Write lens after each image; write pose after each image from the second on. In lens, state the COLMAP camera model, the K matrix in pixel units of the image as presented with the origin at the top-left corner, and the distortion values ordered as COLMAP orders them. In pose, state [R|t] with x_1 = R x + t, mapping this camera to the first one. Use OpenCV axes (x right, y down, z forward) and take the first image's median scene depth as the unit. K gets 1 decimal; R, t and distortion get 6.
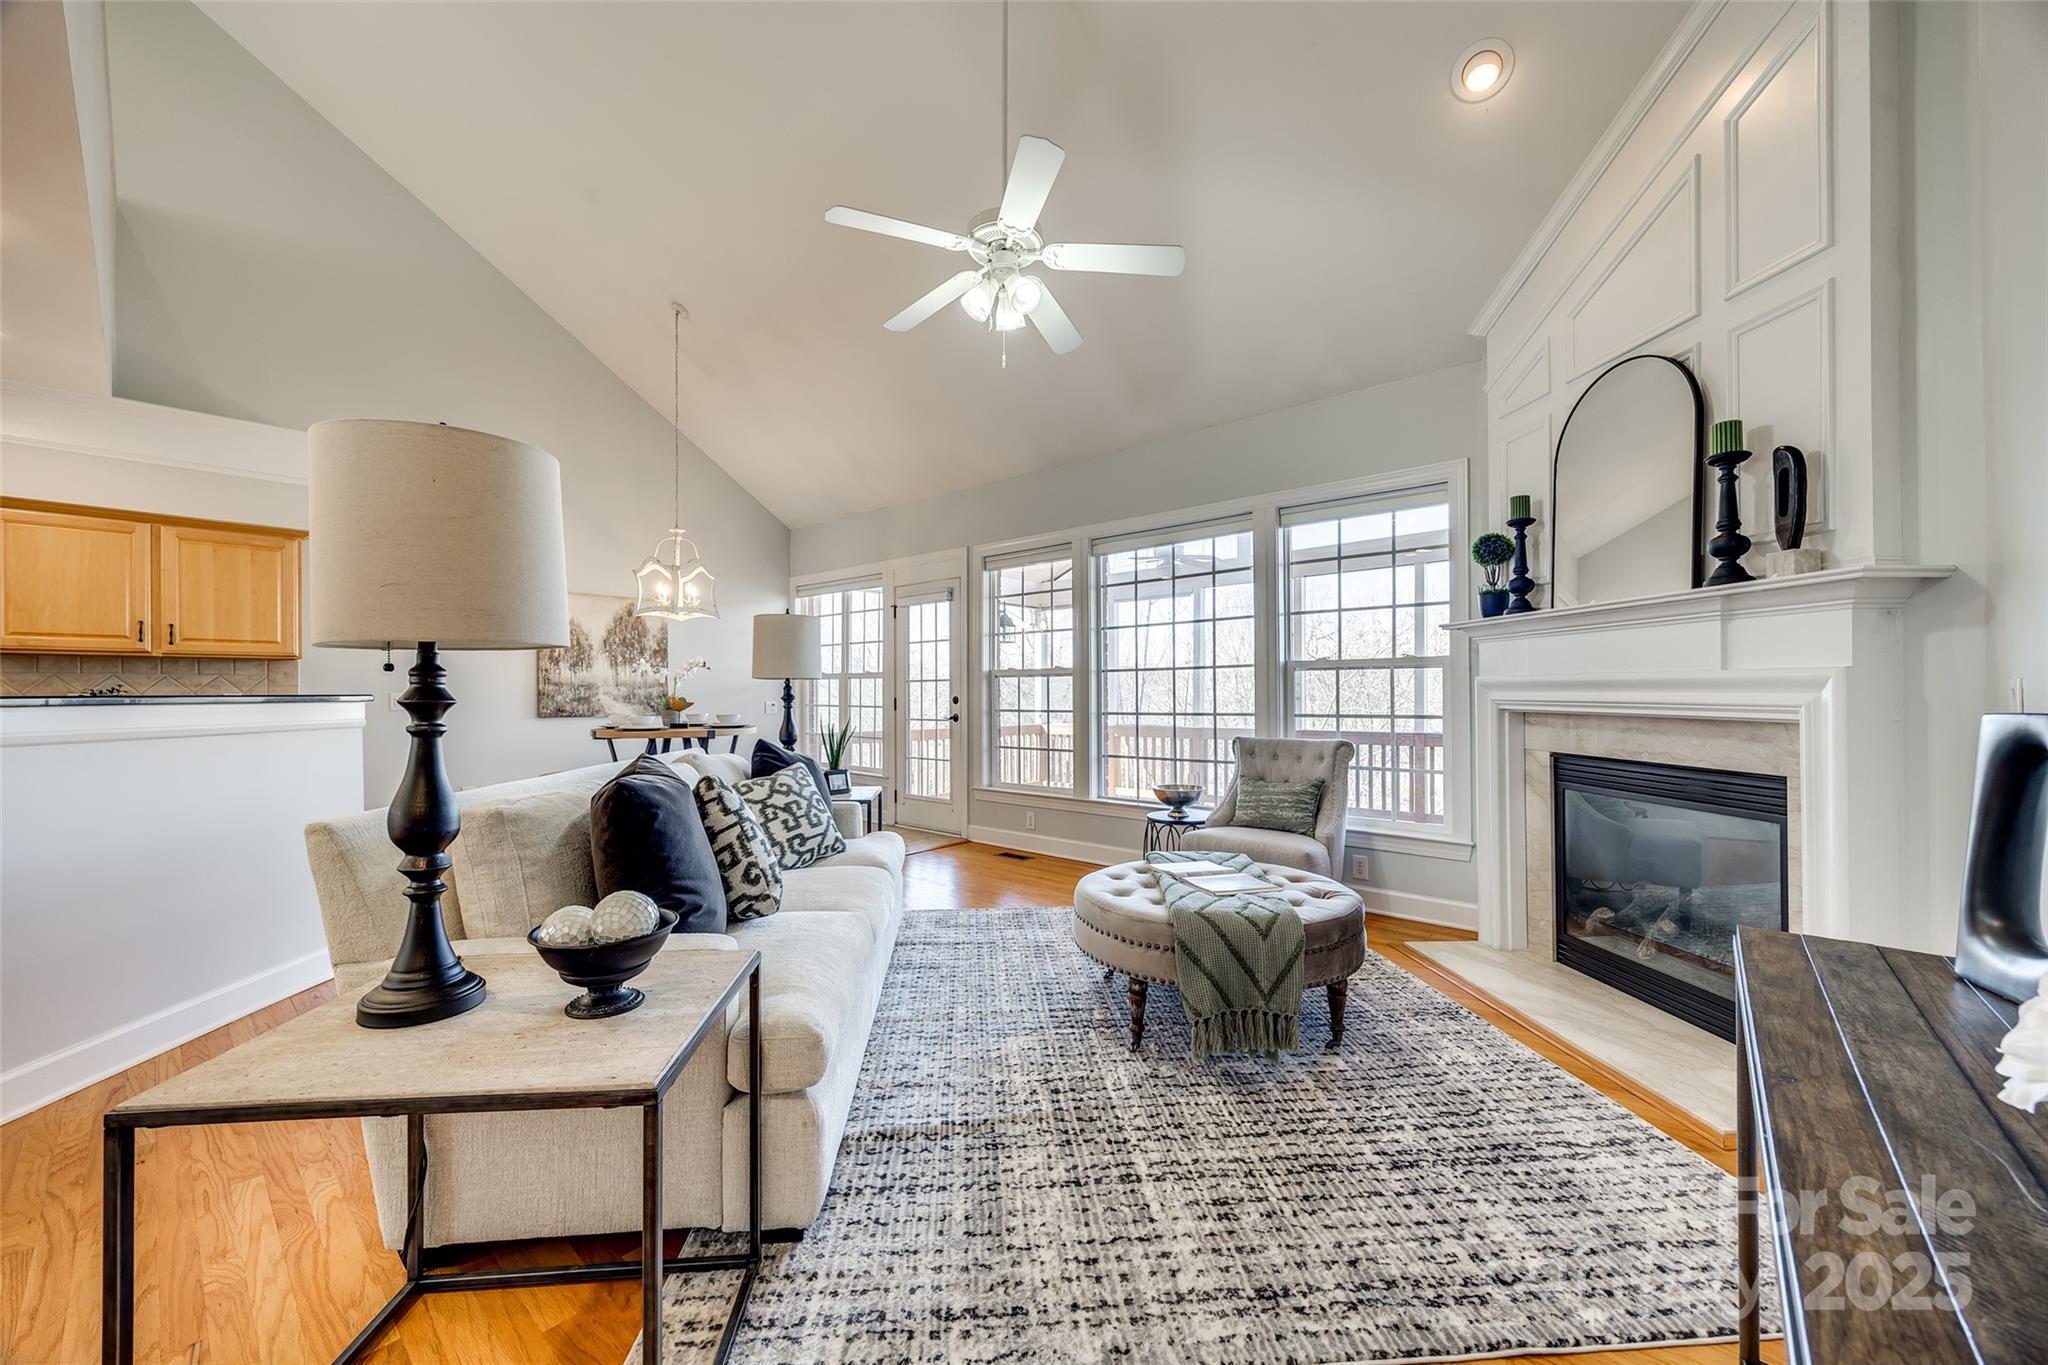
lens RADIAL K [[779.0, 0, 1045.5], [0, 779.0, 688.7], [0, 0, 1]] dist [-0.000378, -0.000491]
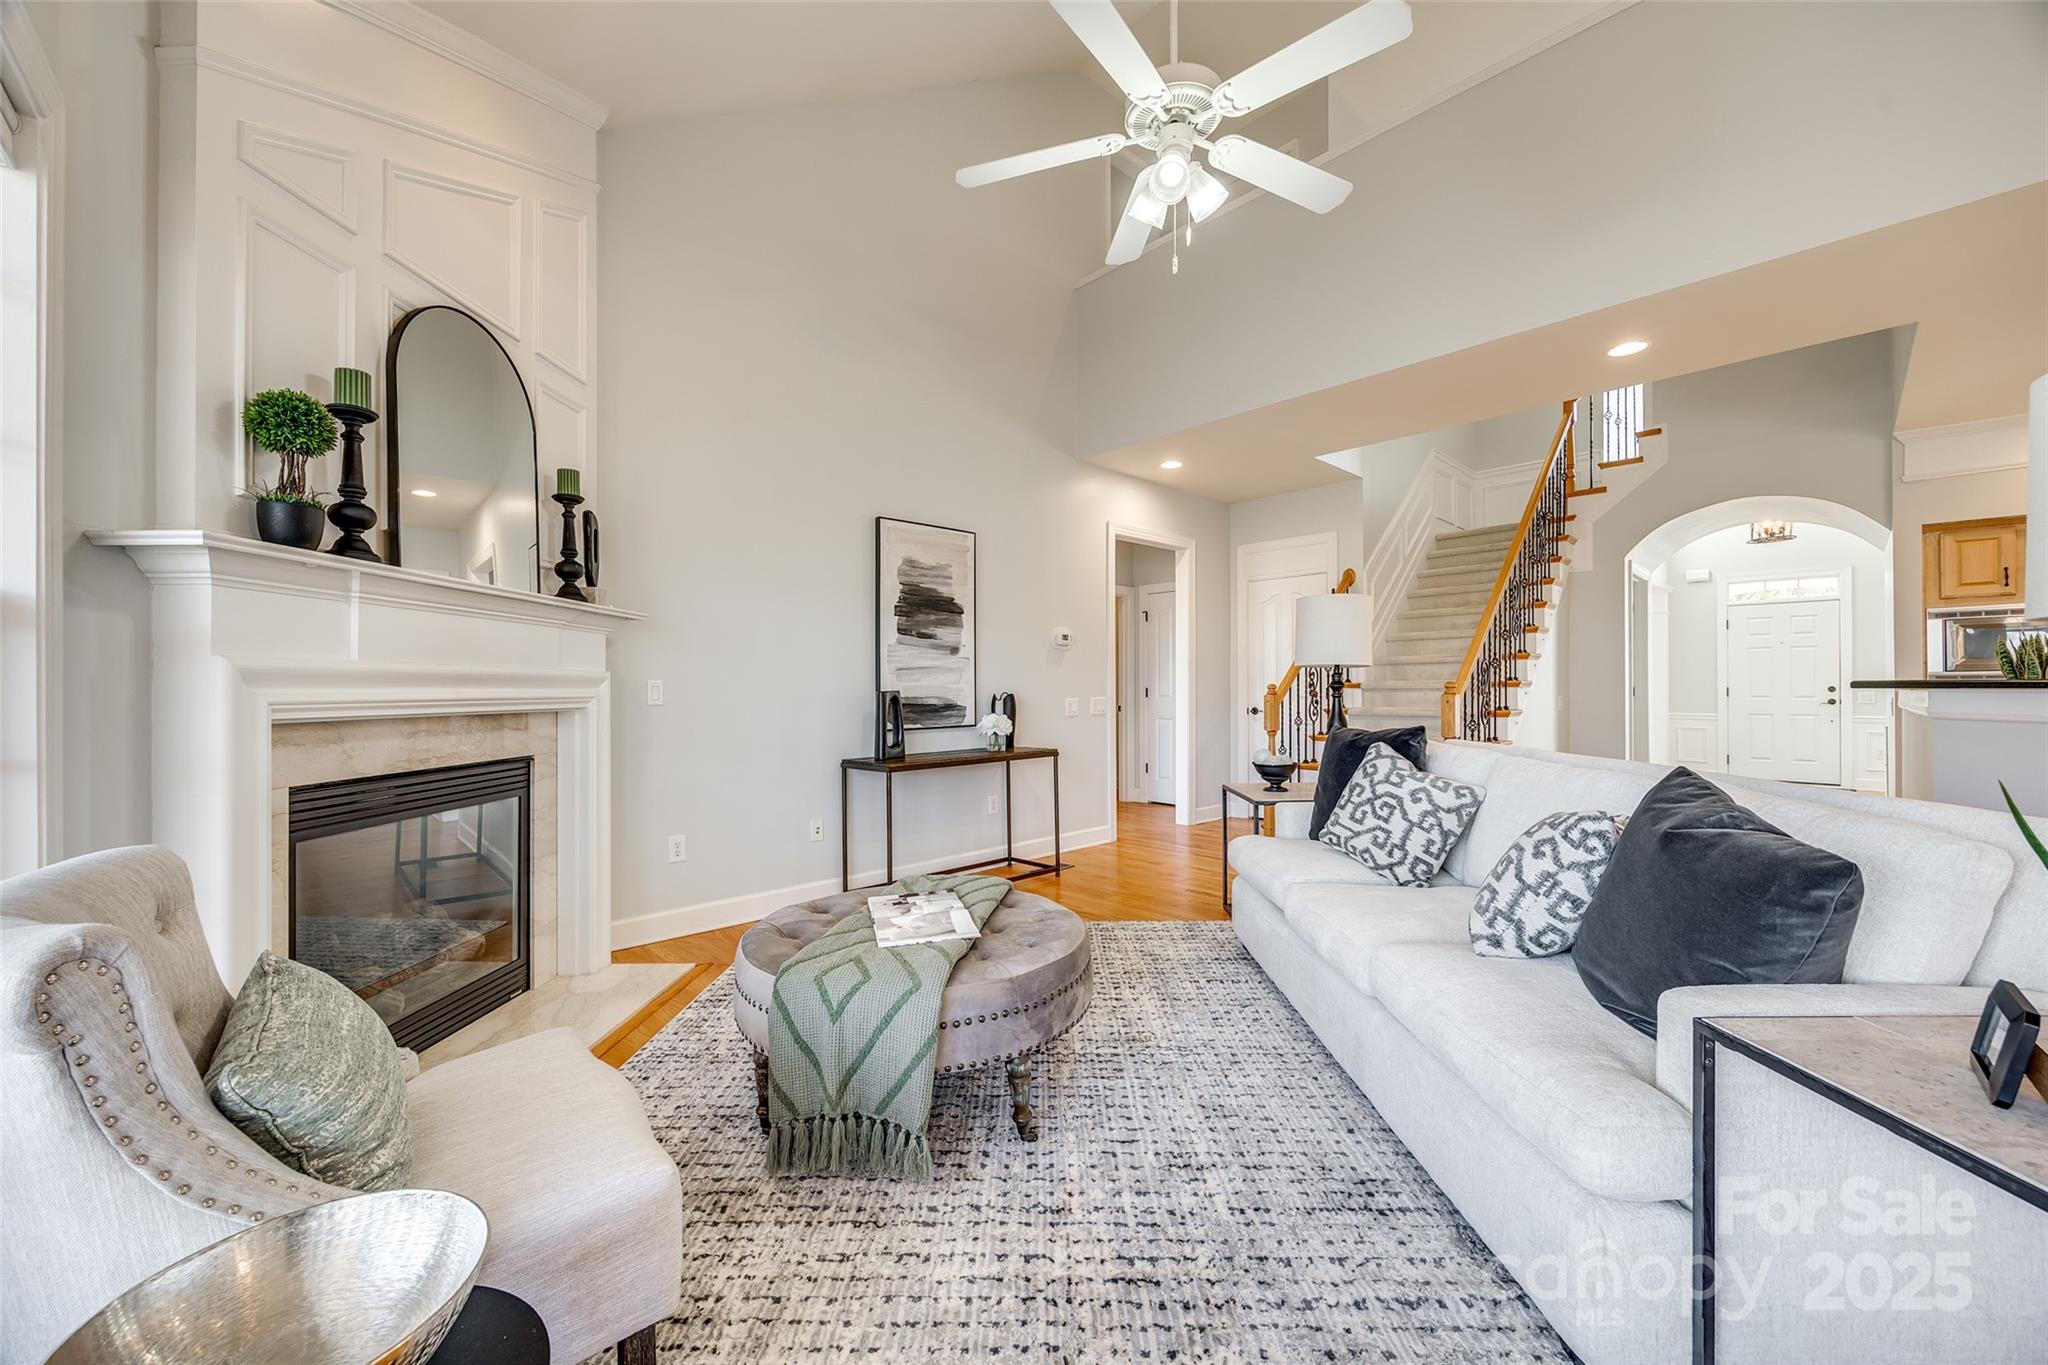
lens RADIAL K [[779.0, 0, 1019.7], [0, 779.0, 684.4], [0, 0, 1]] dist [-0.000378, -0.000491]
pose [[-0.994901, 0.006118, 0.100674, 0.026110], [0.004910, 0.999913, -0.012247, 0.011977], [-0.100741, -0.011690, -0.994844, 1.561507]]
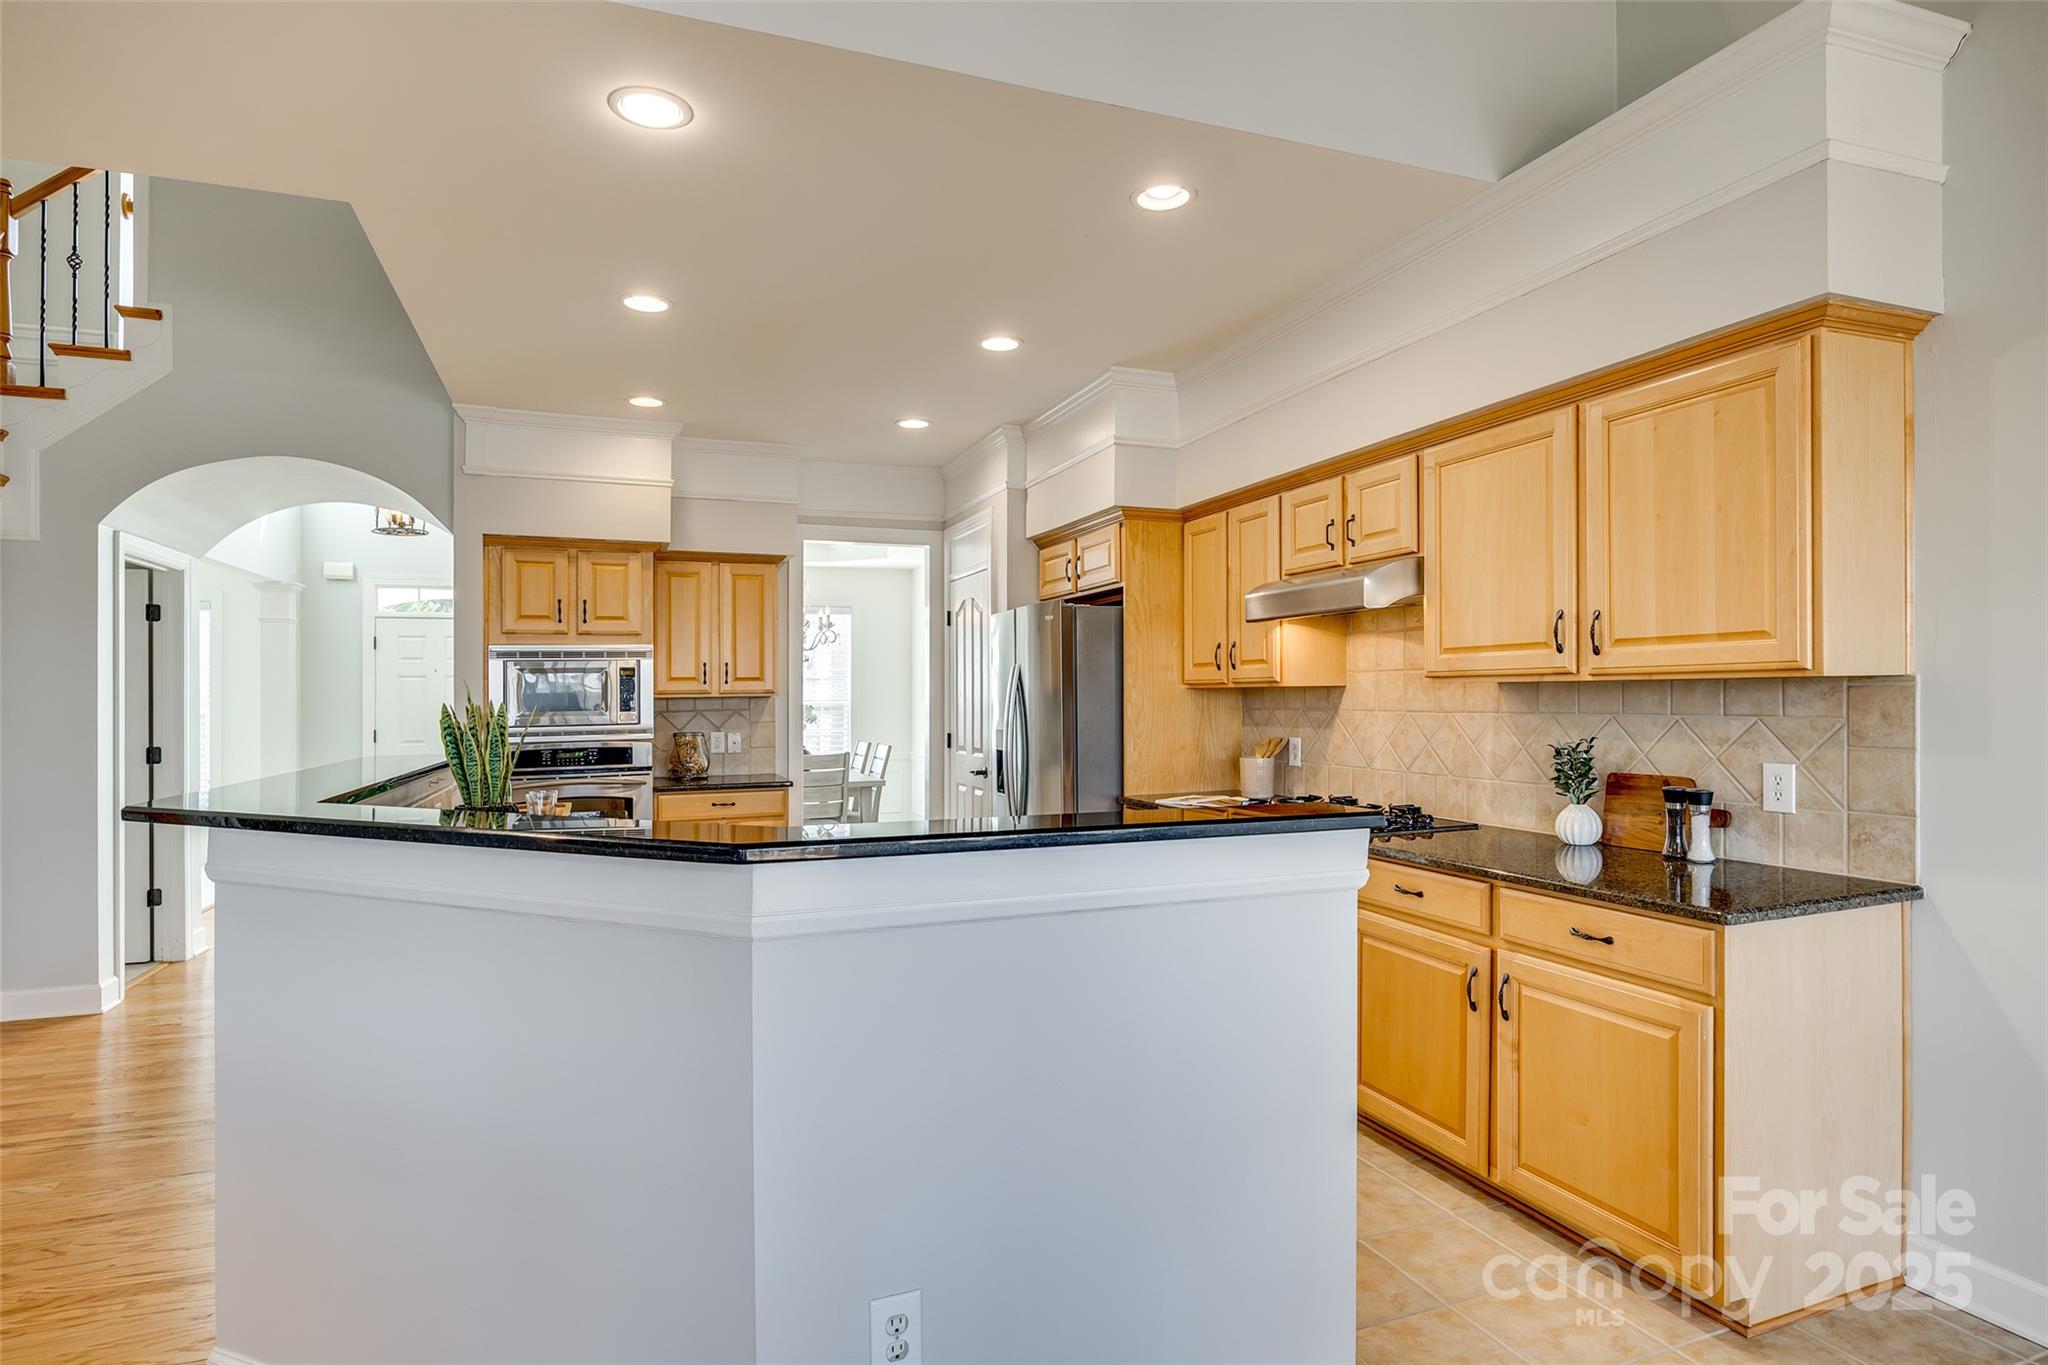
lens RADIAL K [[1068.1, 0, 1046.9], [0, 1068.1, 698.9], [0, 0, 1]] dist [-0.006257, 0.000164]
pose [[-0.464963, 0.009030, -0.885284, -0.516069], [0.016011, 0.999870, 0.001790, -0.049920], [0.885185, -0.013342, -0.465048, 1.364393]]
